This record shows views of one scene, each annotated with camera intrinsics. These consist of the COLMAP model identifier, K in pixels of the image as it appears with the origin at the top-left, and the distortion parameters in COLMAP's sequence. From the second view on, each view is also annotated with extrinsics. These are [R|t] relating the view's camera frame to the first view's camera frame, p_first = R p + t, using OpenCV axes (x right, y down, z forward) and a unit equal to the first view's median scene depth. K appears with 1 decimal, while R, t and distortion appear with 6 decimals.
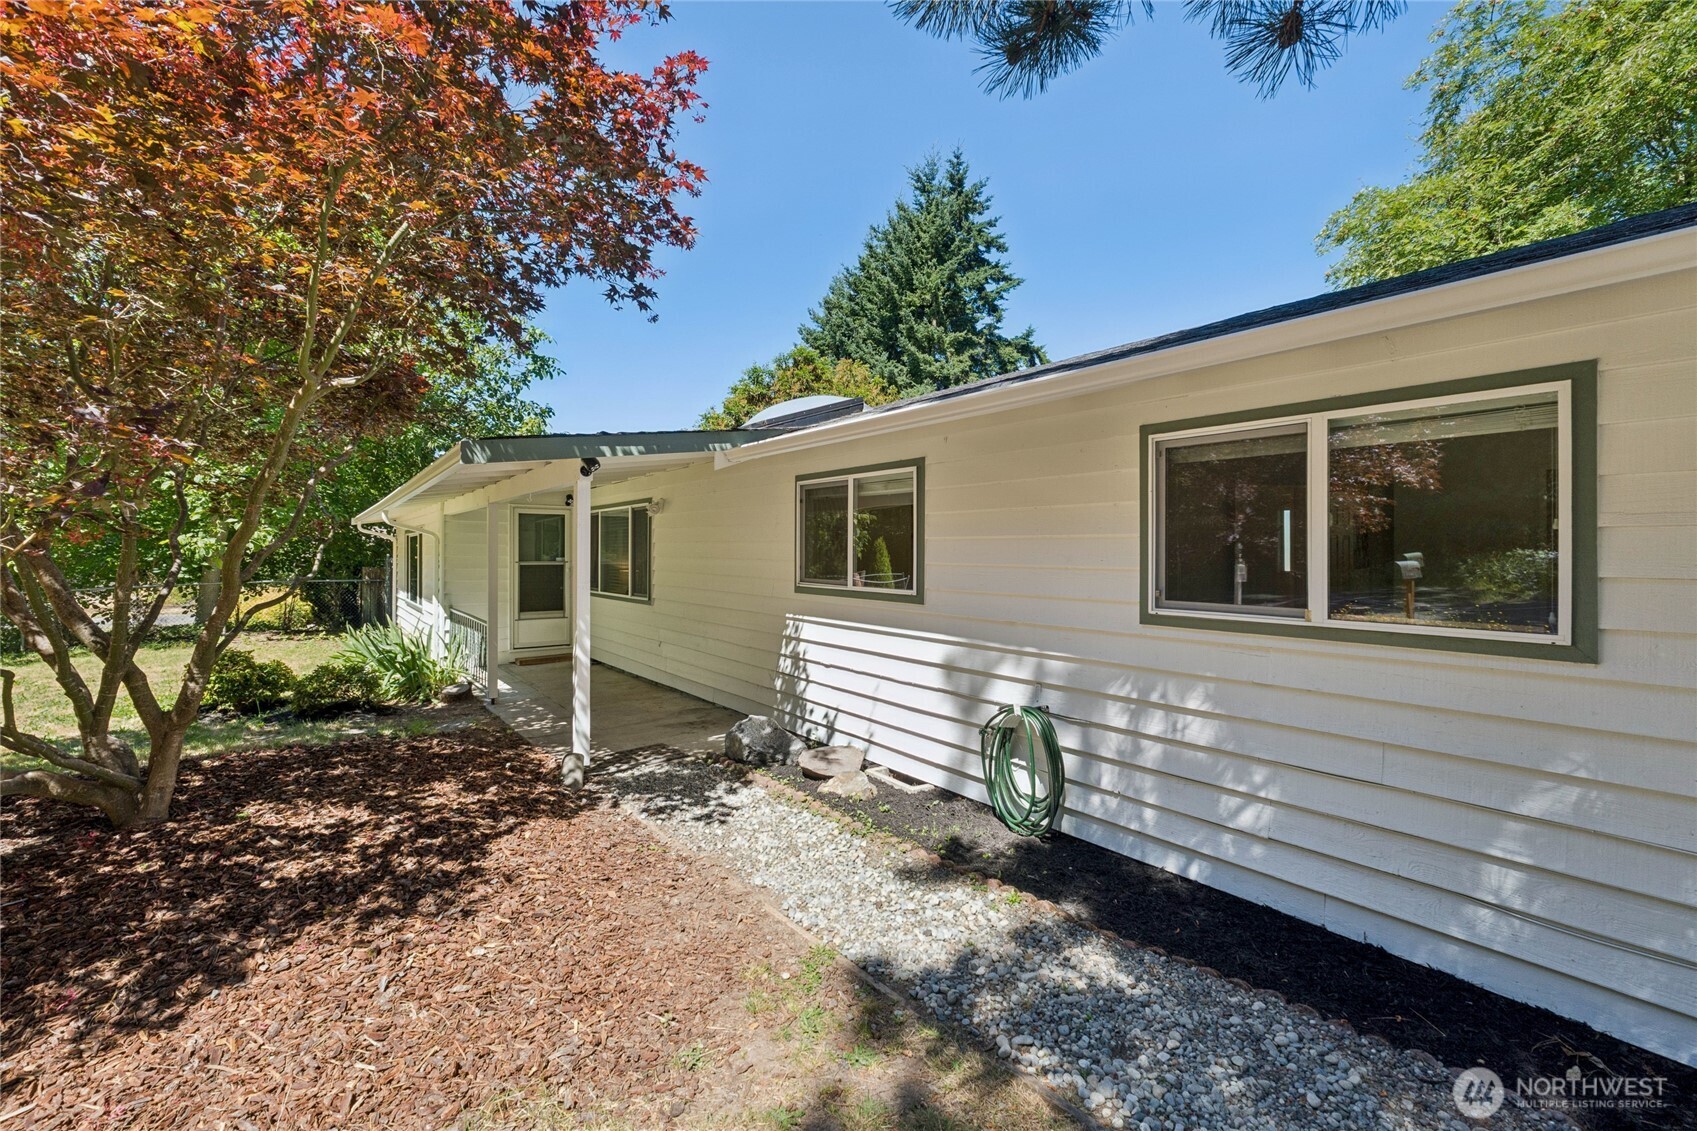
lens RADIAL K [[708.0, 0, 858.7], [0, 708.0, 557.7], [0, 0, 1]] dist [-0.009407, -0.000267]
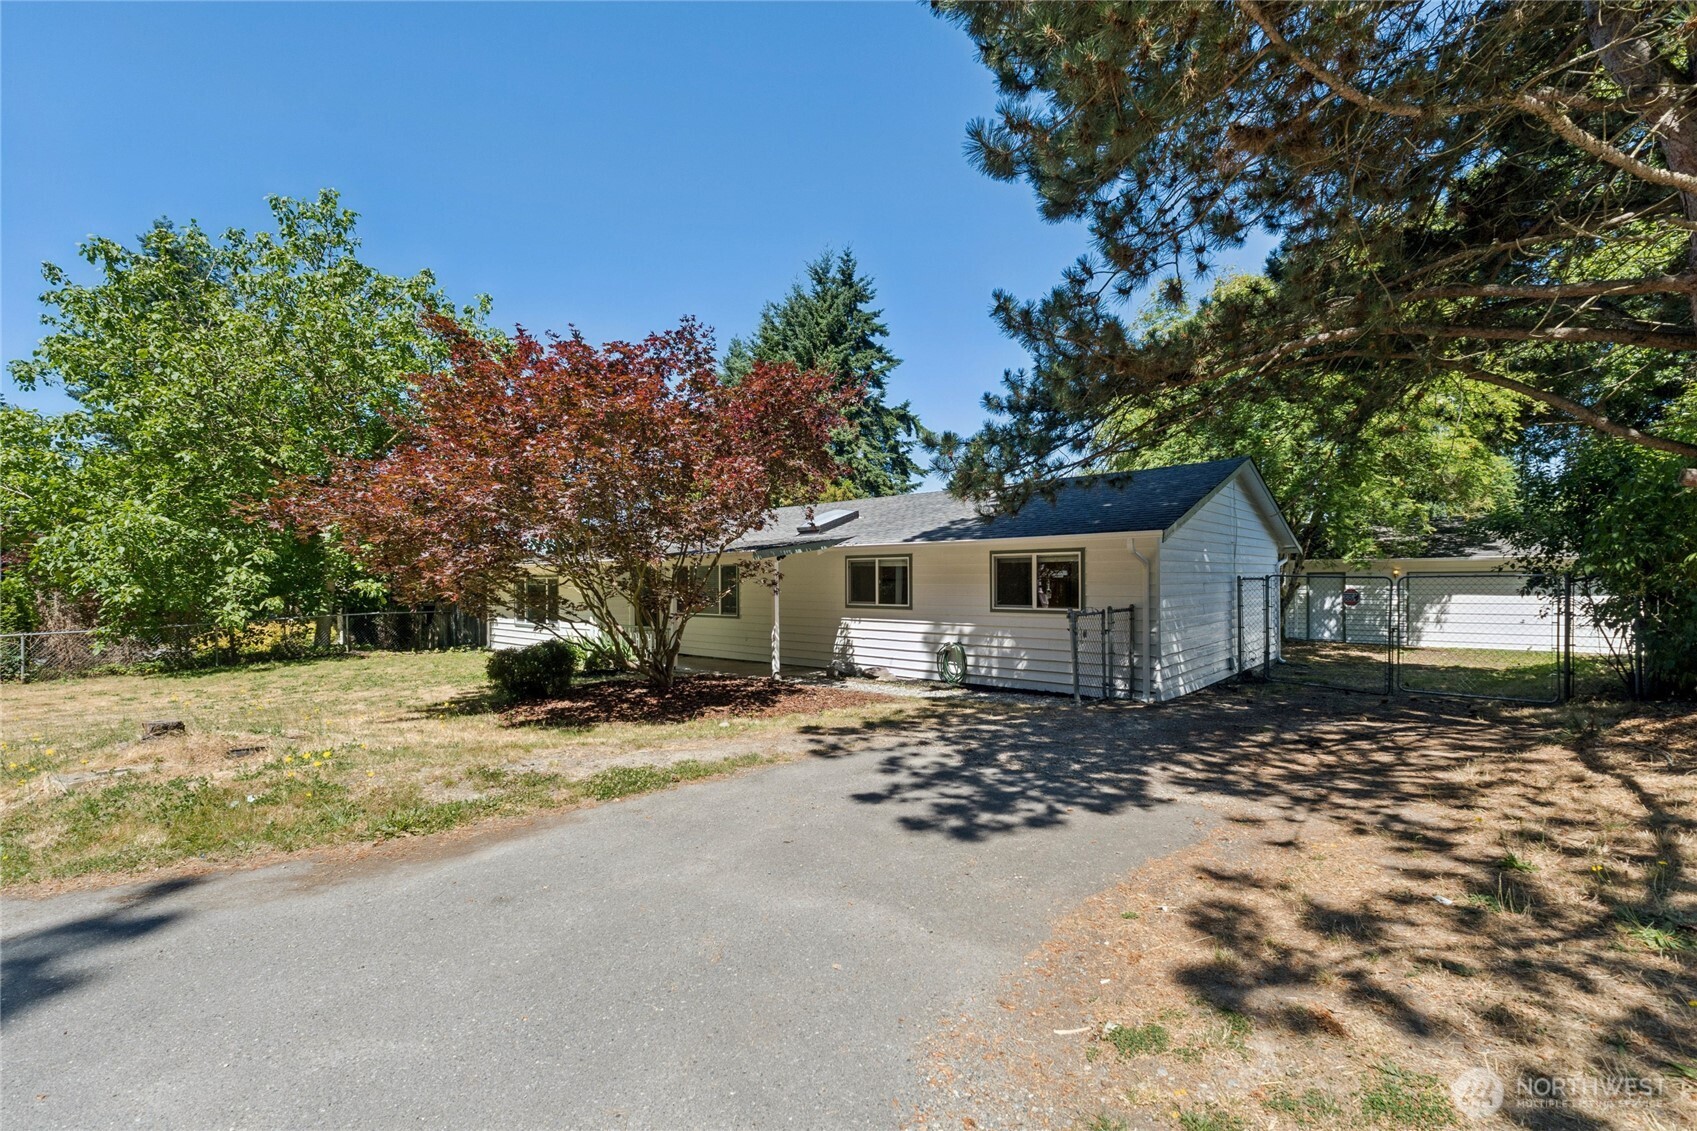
lens RADIAL K [[708.0, 0, 845.8], [0, 708.0, 573.3], [0, 0, 1]] dist [-0.009407, -0.000267]
pose [[0.985724, 0.002129, 0.168354, -0.066944], [0.002043, 0.999695, -0.024604, -0.000875], [-0.168355, 0.024597, 0.985419, -0.172972]]
